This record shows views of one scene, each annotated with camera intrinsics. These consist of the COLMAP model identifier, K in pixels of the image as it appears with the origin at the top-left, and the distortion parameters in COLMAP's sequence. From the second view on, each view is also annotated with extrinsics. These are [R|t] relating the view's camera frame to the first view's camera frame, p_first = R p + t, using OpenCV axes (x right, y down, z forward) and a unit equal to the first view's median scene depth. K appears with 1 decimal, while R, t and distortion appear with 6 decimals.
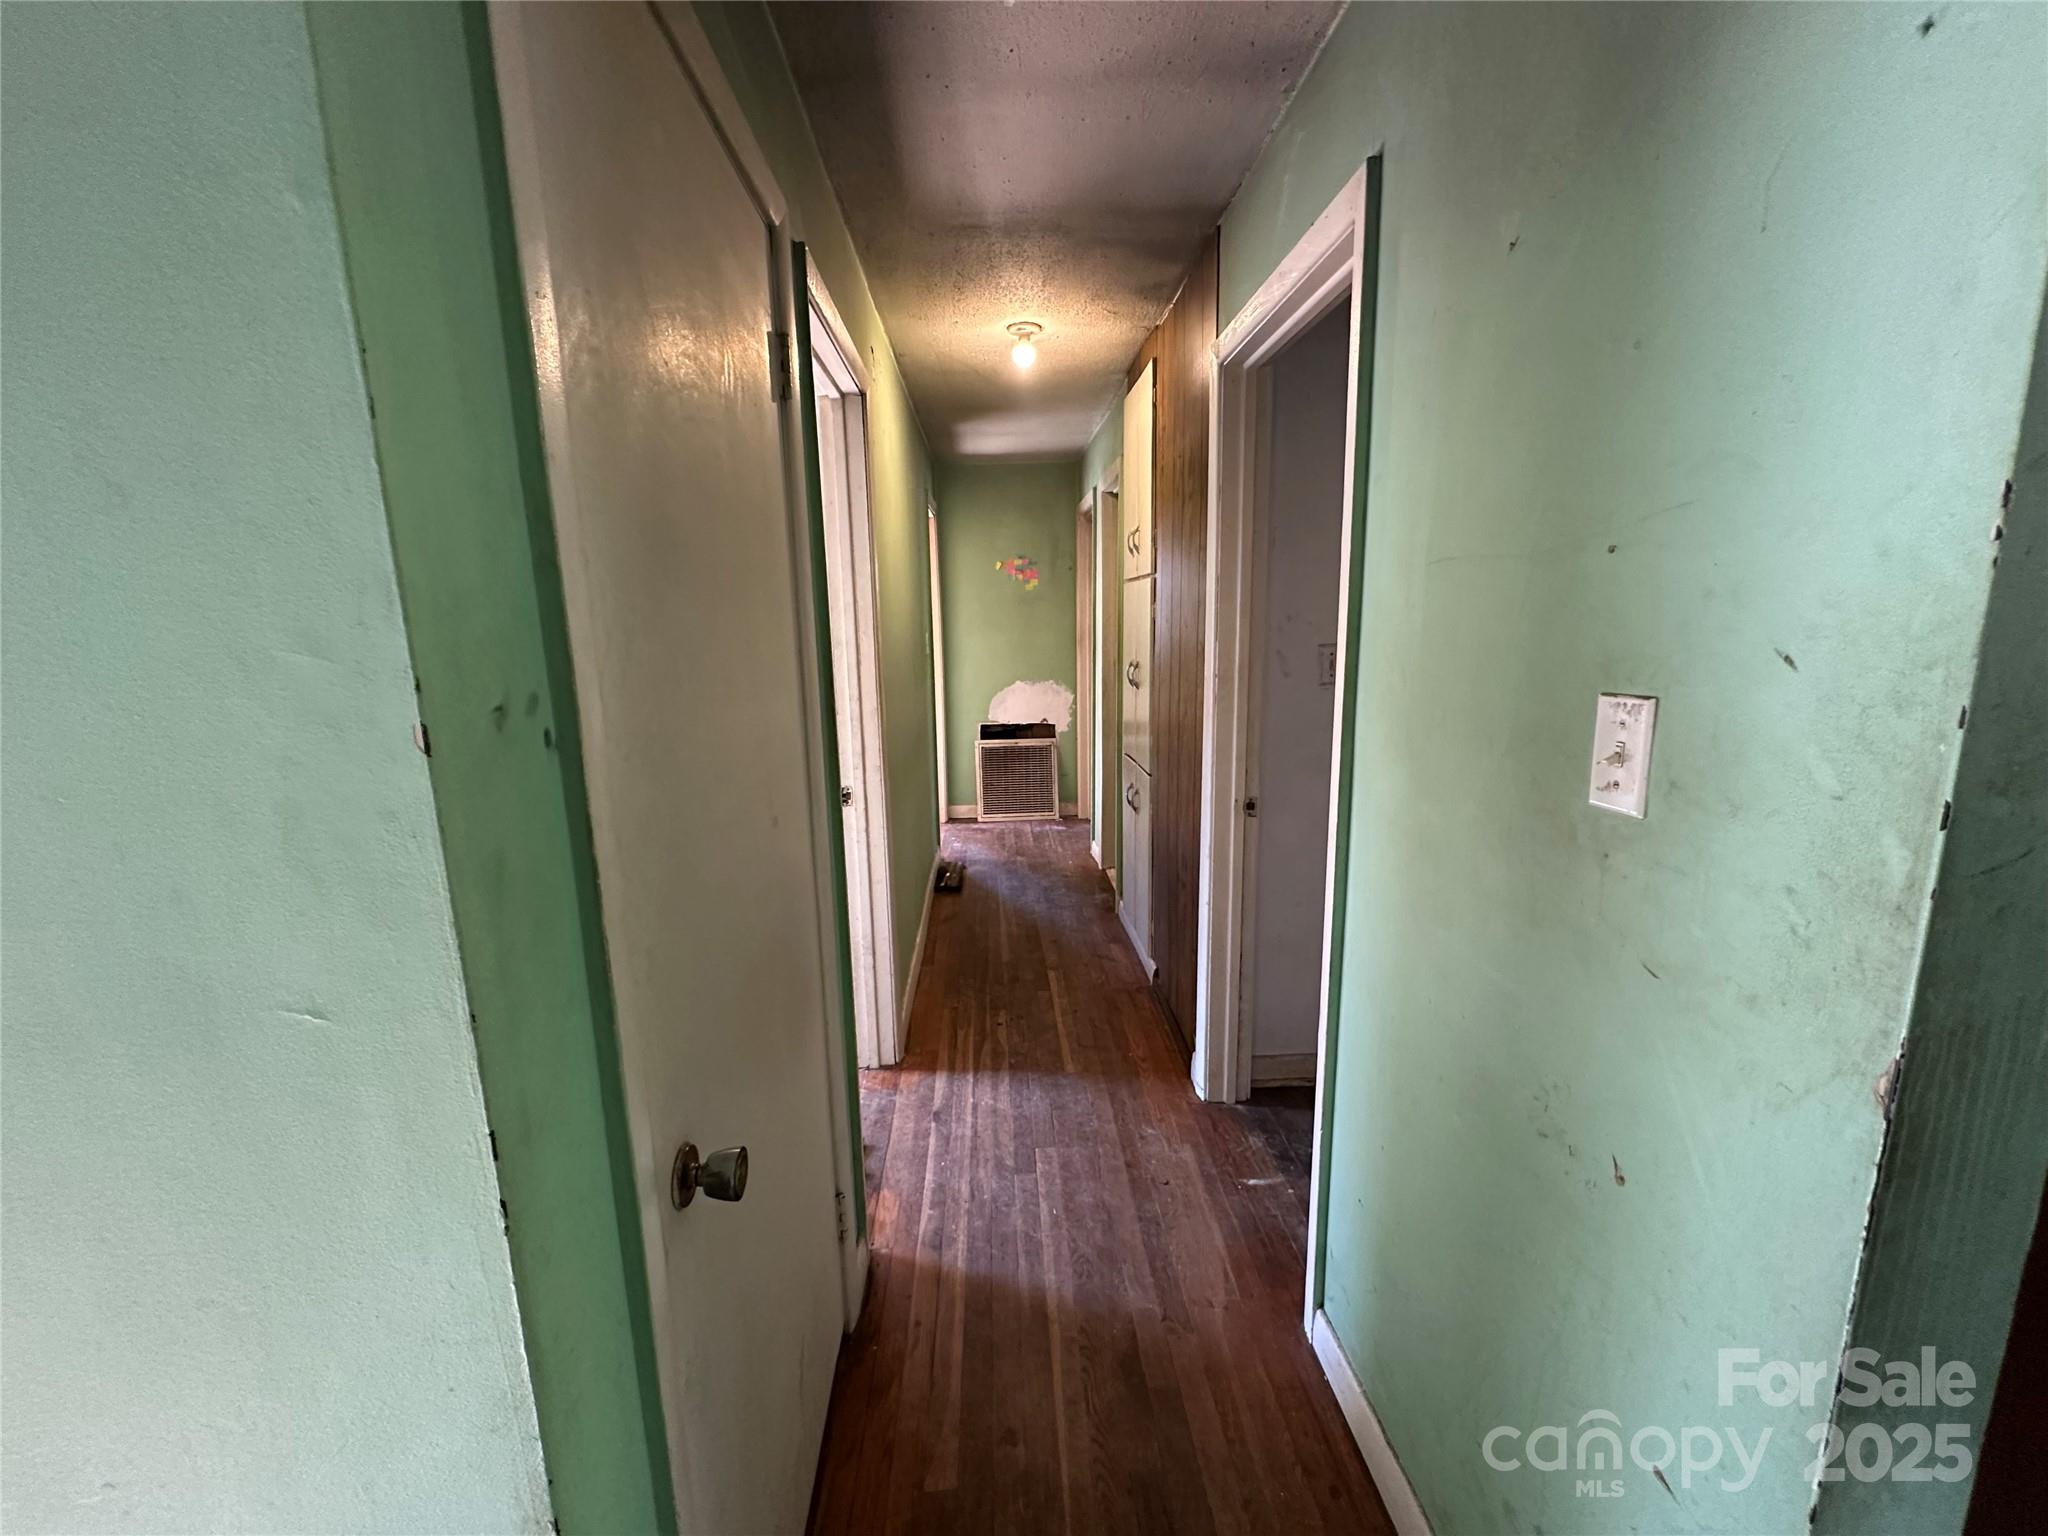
lens RADIAL K [[816.4, 0, 1026.3], [0, 816.4, 771.4], [0, 0, 1]] dist [-0.003863, 0.000678]
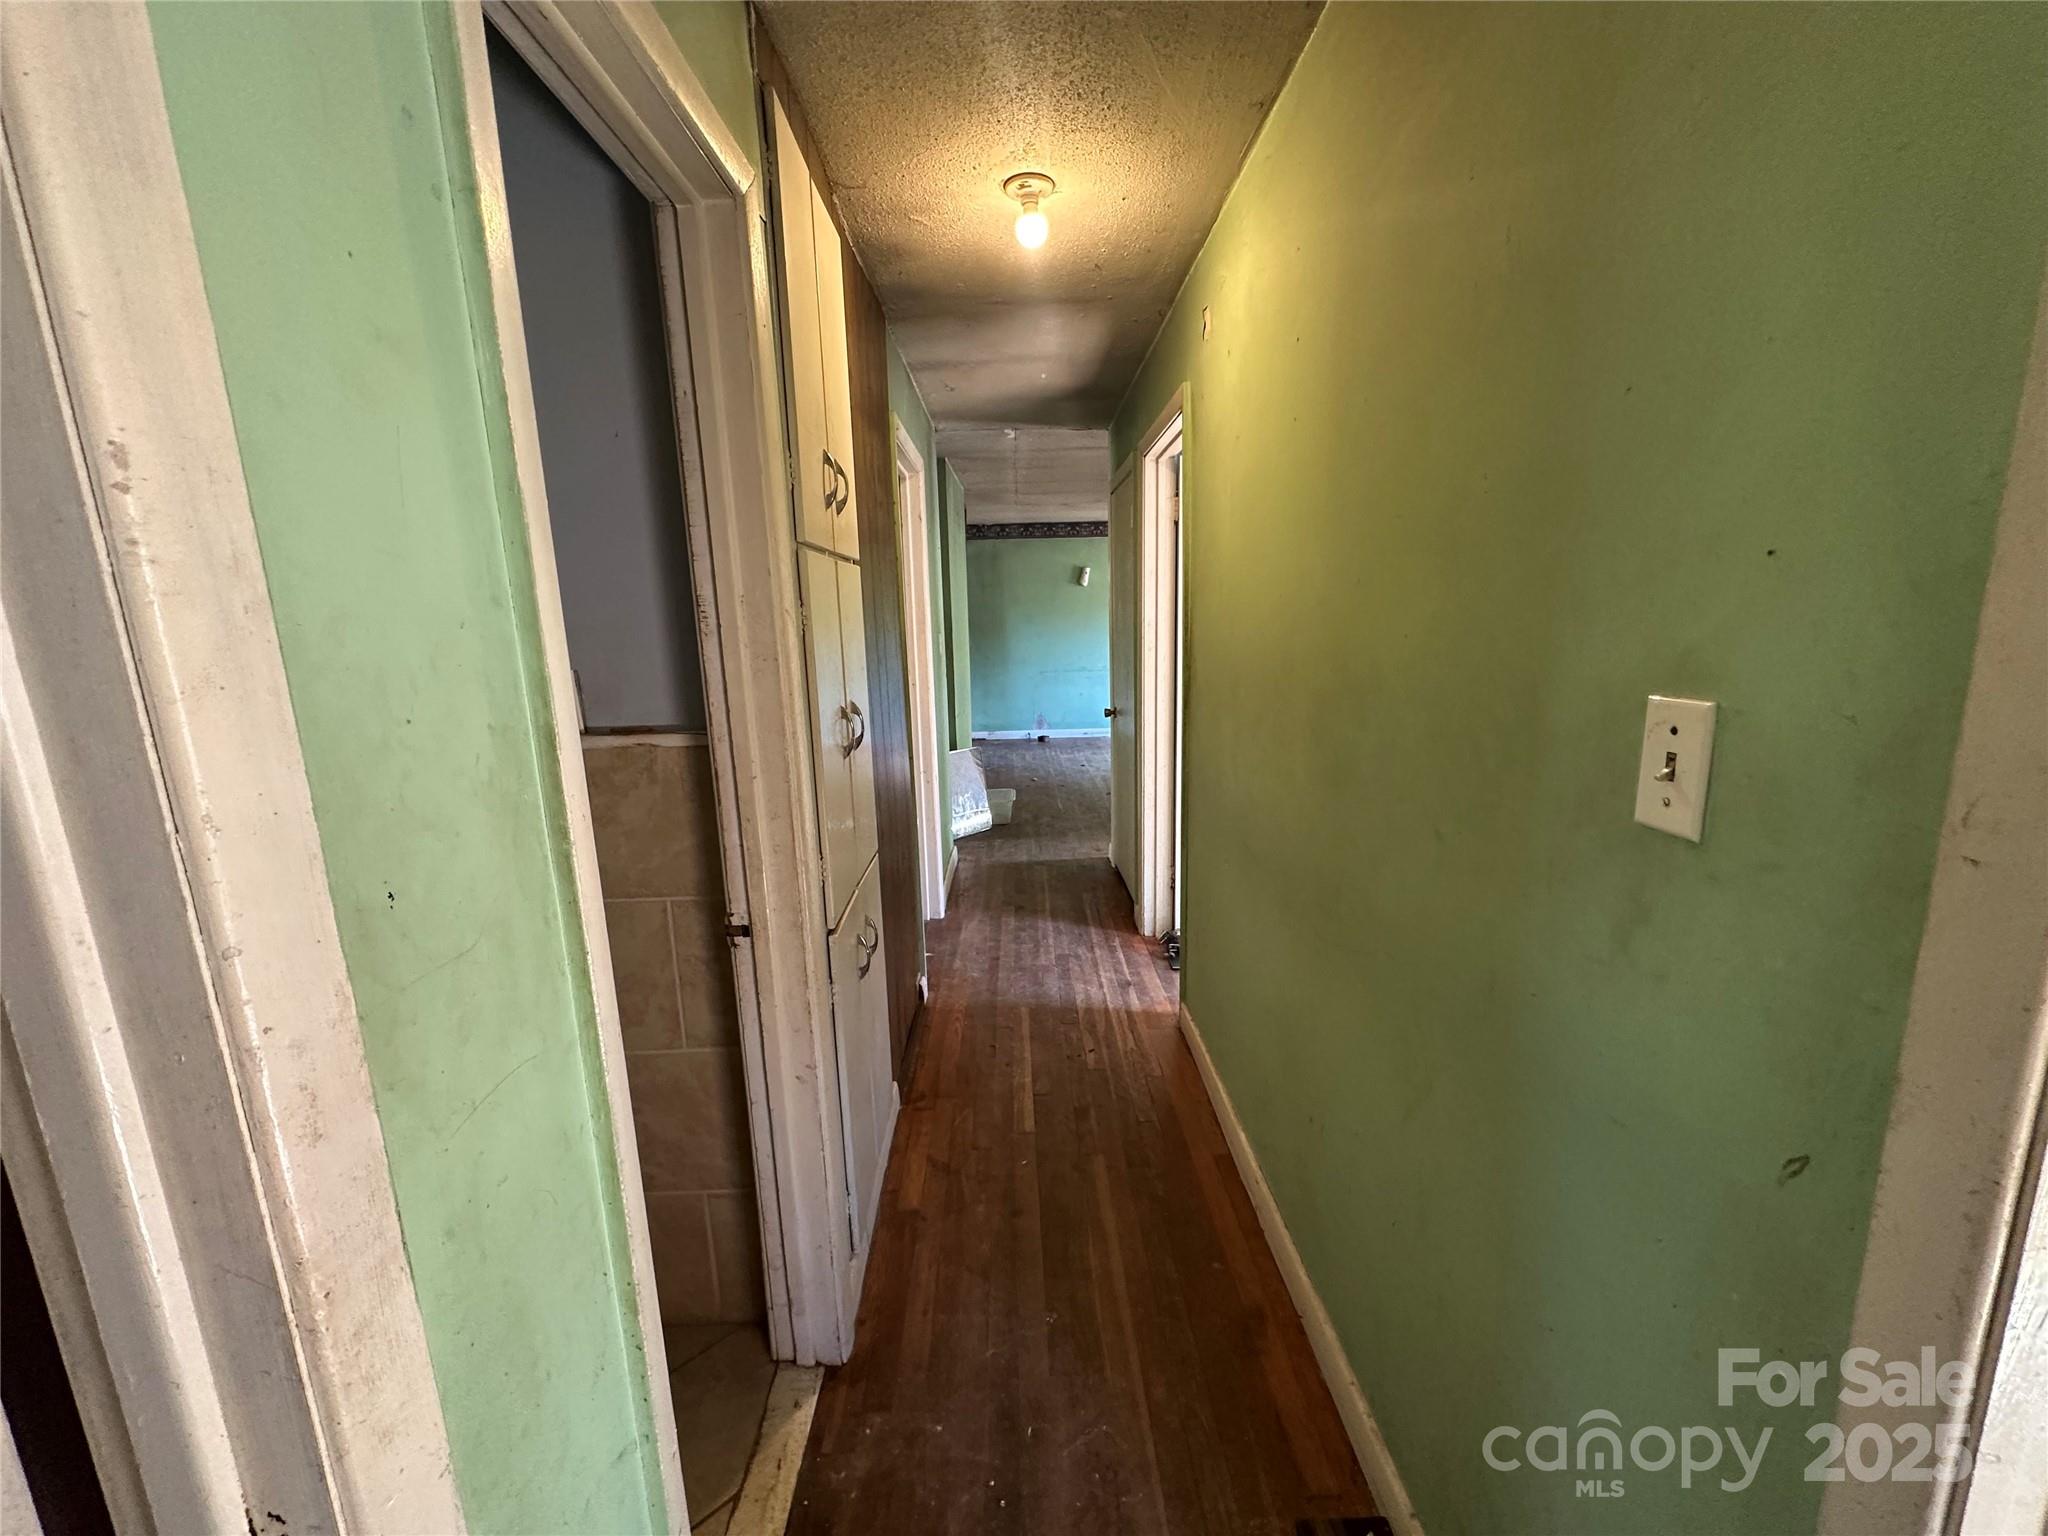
lens RADIAL K [[816.4, 0, 1026.3], [0, 816.4, 771.4], [0, 0, 1]] dist [-0.003863, 0.000678]
pose [[-0.998399, 0.039102, 0.040873, -0.009780], [0.051561, 0.926264, 0.373332, -0.396509], [-0.023262, 0.374842, -0.926797, 2.057805]]
